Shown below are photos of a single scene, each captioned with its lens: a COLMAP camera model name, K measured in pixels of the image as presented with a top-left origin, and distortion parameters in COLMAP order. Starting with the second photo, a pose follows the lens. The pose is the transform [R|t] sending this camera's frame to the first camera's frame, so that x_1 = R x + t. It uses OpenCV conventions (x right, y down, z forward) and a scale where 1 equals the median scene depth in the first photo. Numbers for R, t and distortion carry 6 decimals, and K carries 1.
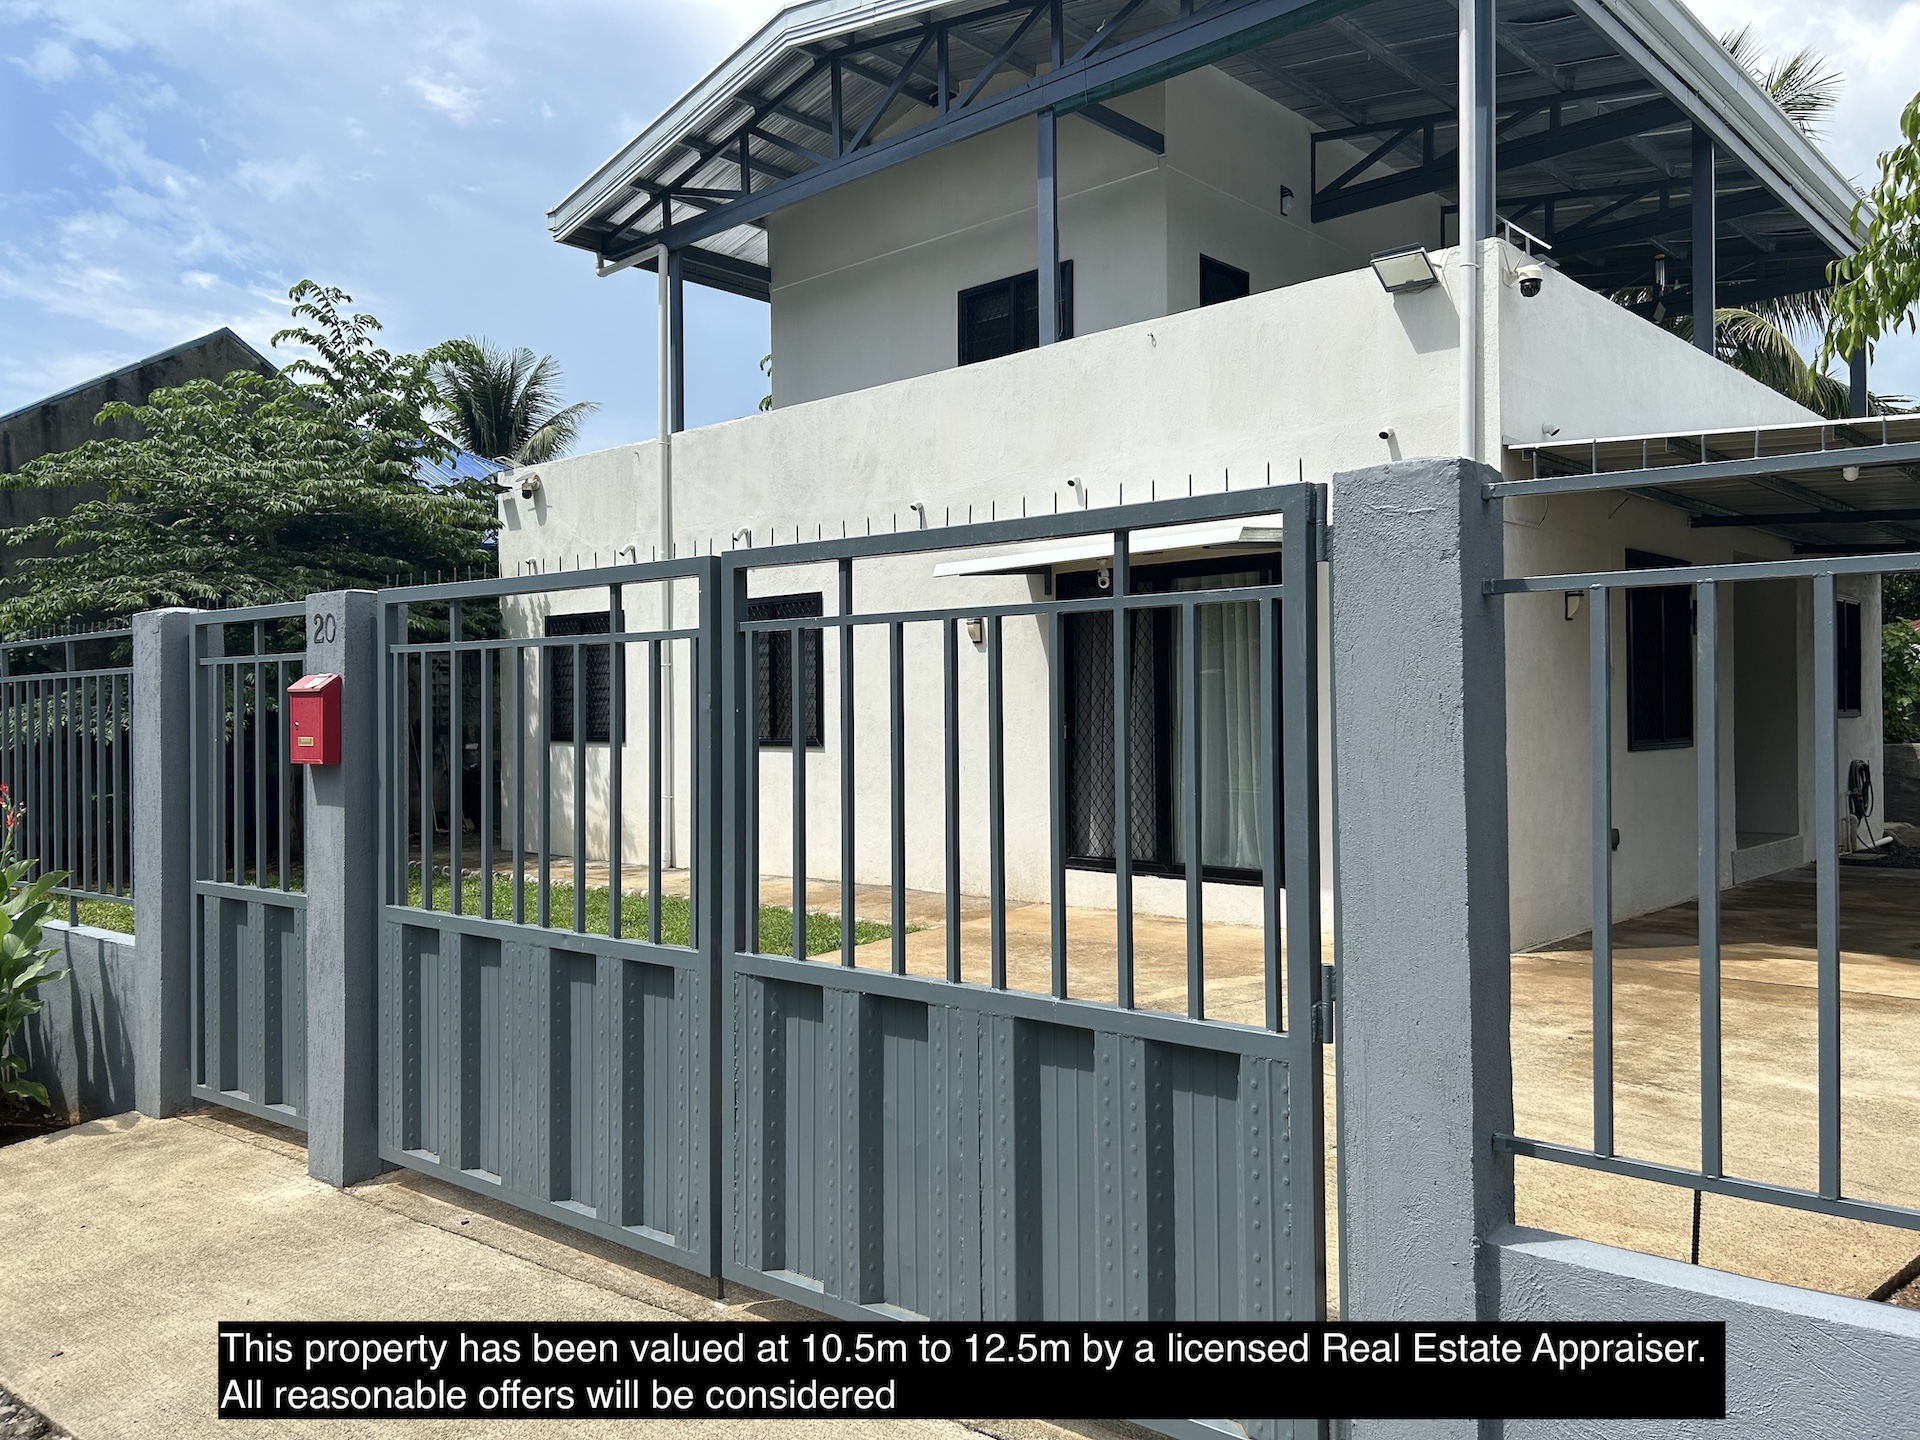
lens RADIAL K [[1461.2, 0, 956.5], [0, 1461.2, 713.1], [0, 0, 1]] dist [0.063158, -0.060137]
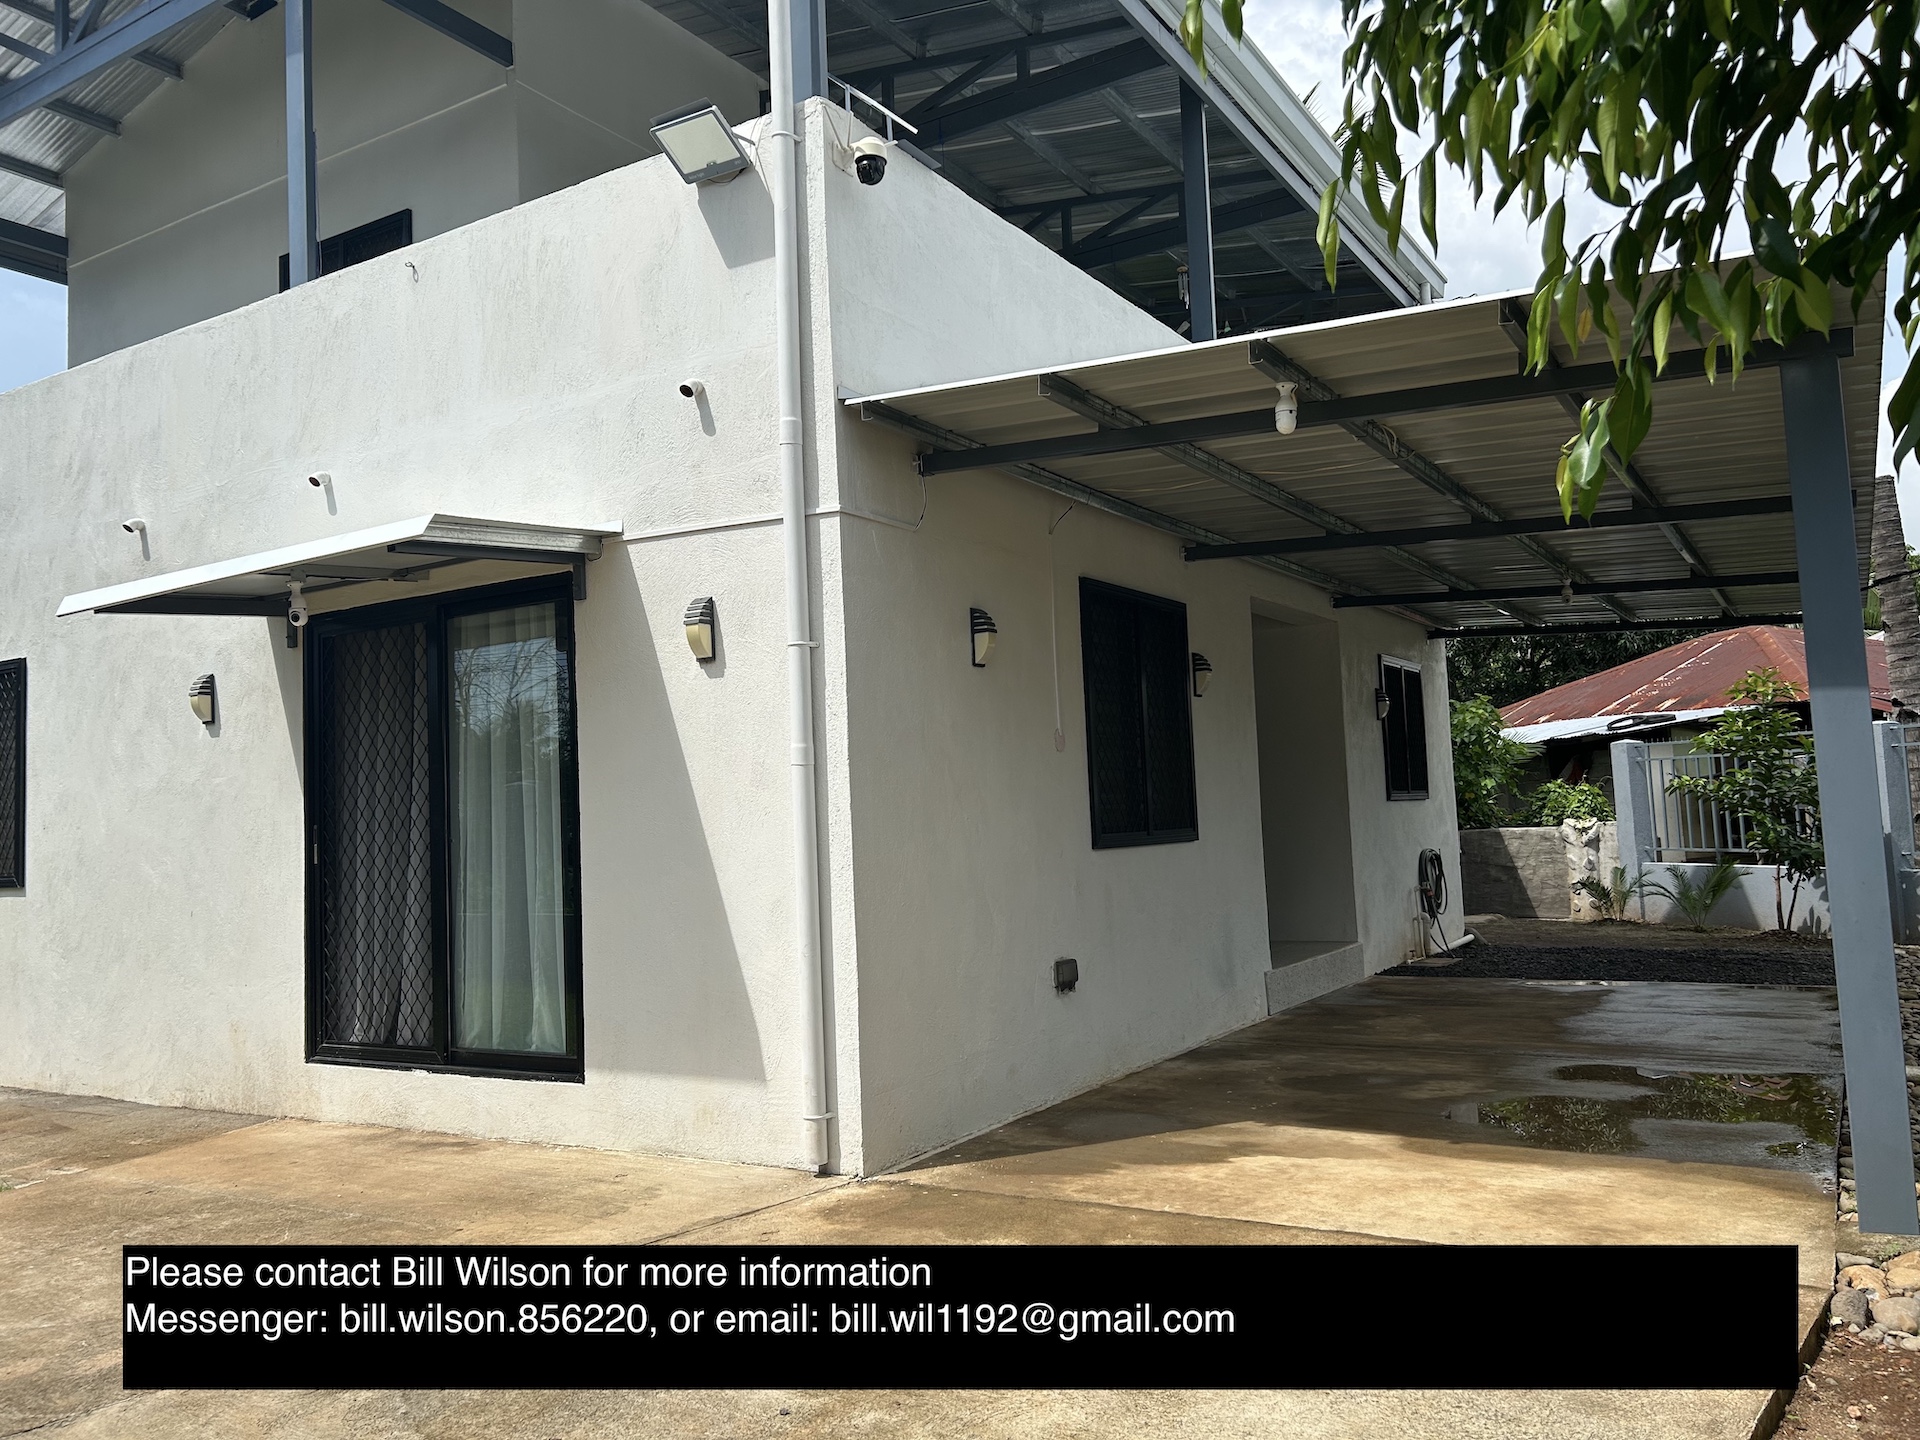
lens RADIAL K [[1461.2, 0, 961.3], [0, 1461.2, 706.8], [0, 0, 1]] dist [0.063158, -0.060137]
pose [[0.979857, -0.016172, 0.199042, 0.202950], [0.032045, 0.996532, -0.076786, 0.007205], [-0.197110, 0.081618, 0.976978, 0.245150]]
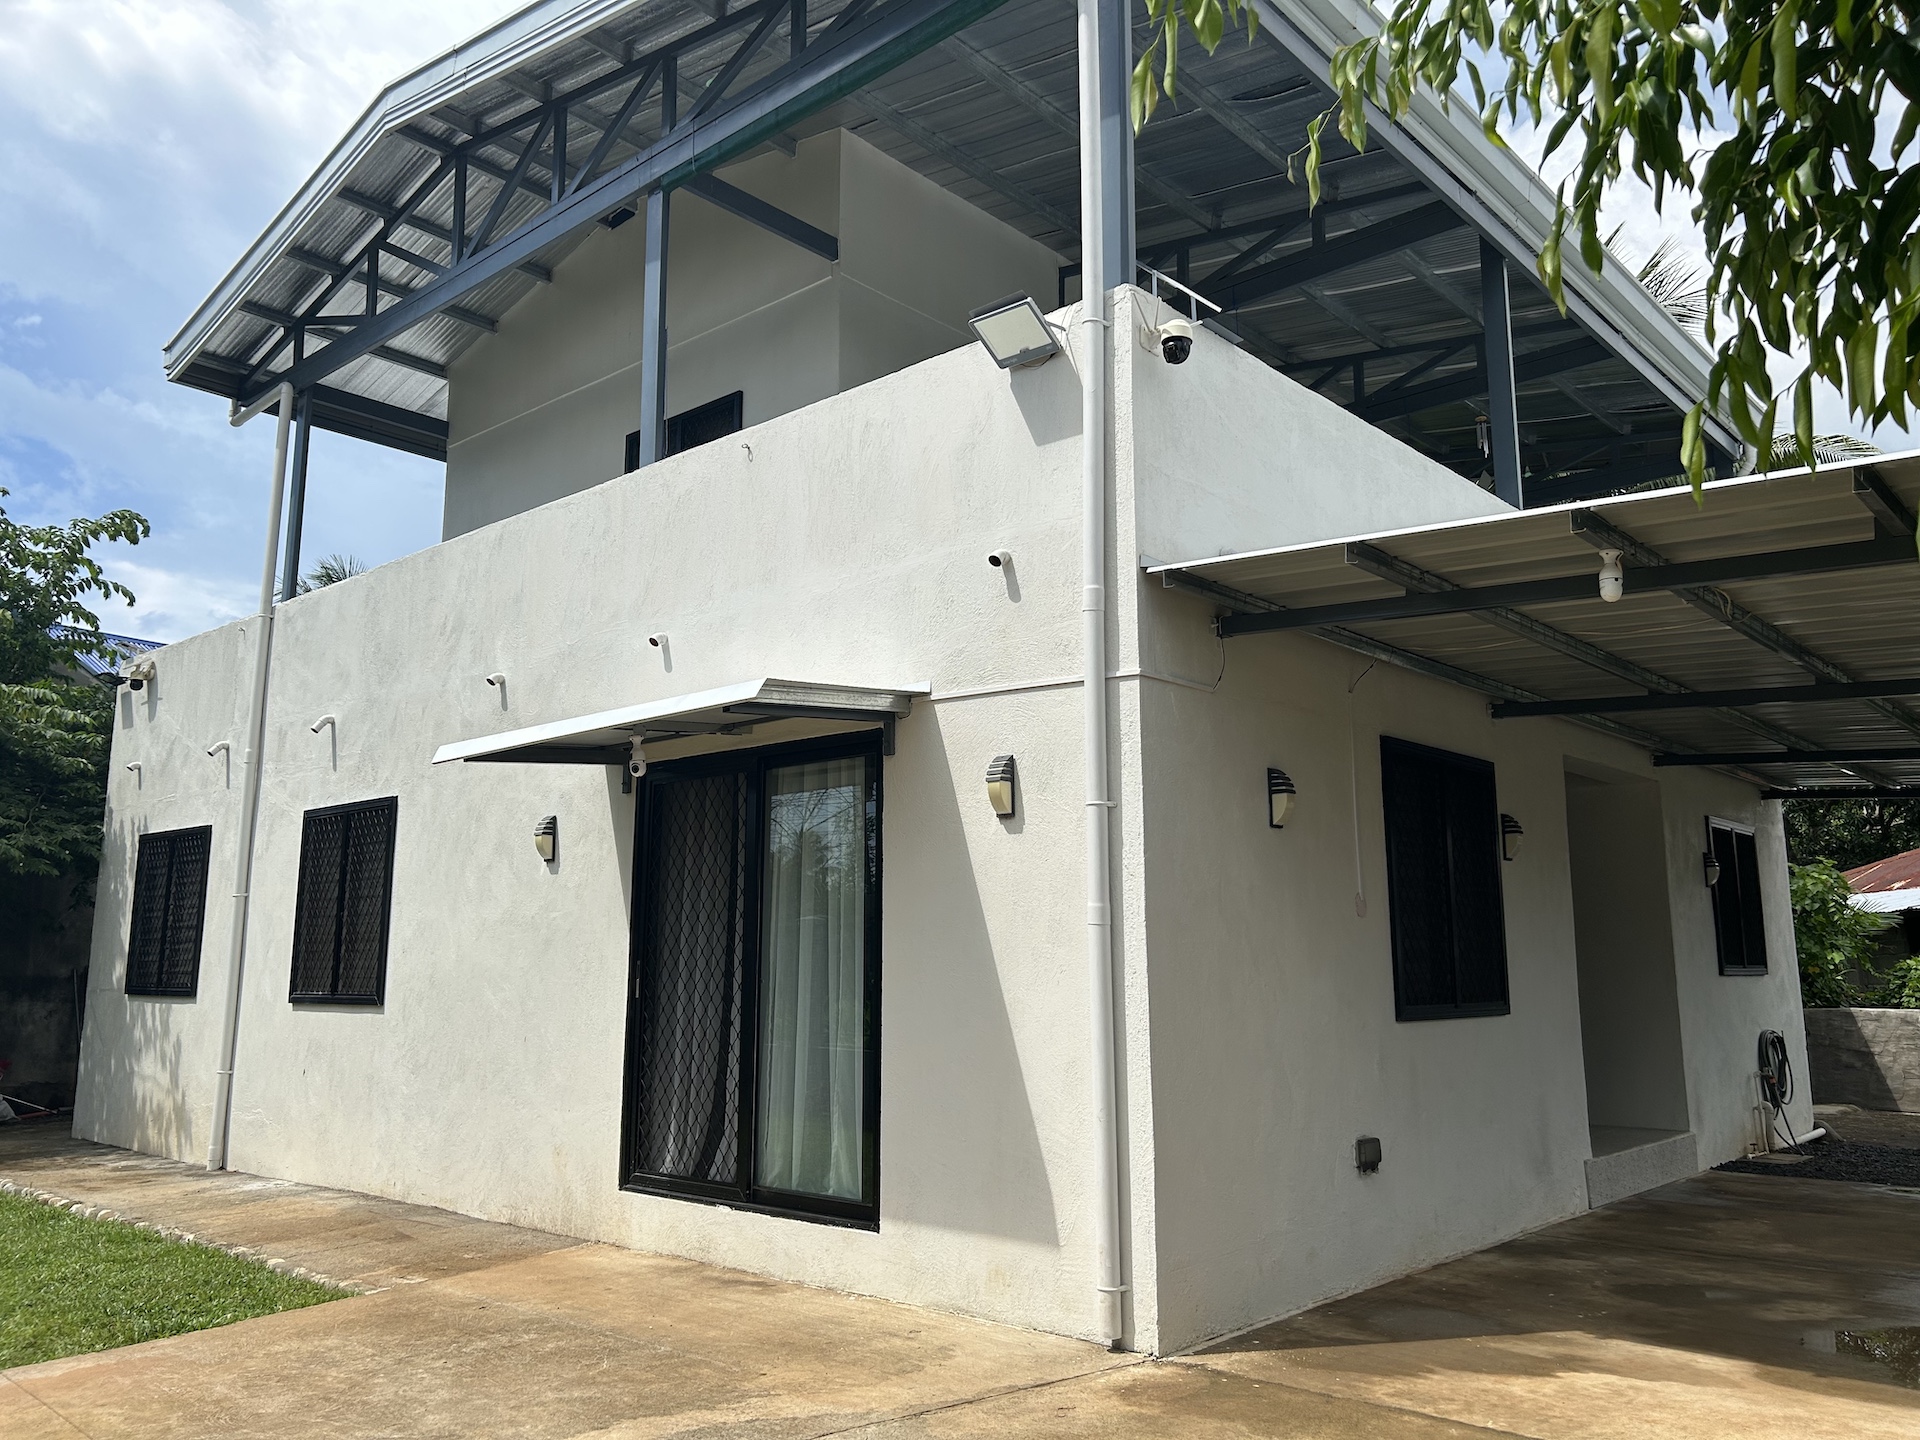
lens RADIAL K [[1461.2, 0, 966.7], [0, 1461.2, 707.8], [0, 0, 1]] dist [0.063158, -0.060137]
pose [[0.999731, 0.011344, 0.020217, 0.192690], [-0.007732, 0.985322, -0.170529, 0.000095], [-0.021854, 0.170327, 0.985145, 0.237529]]
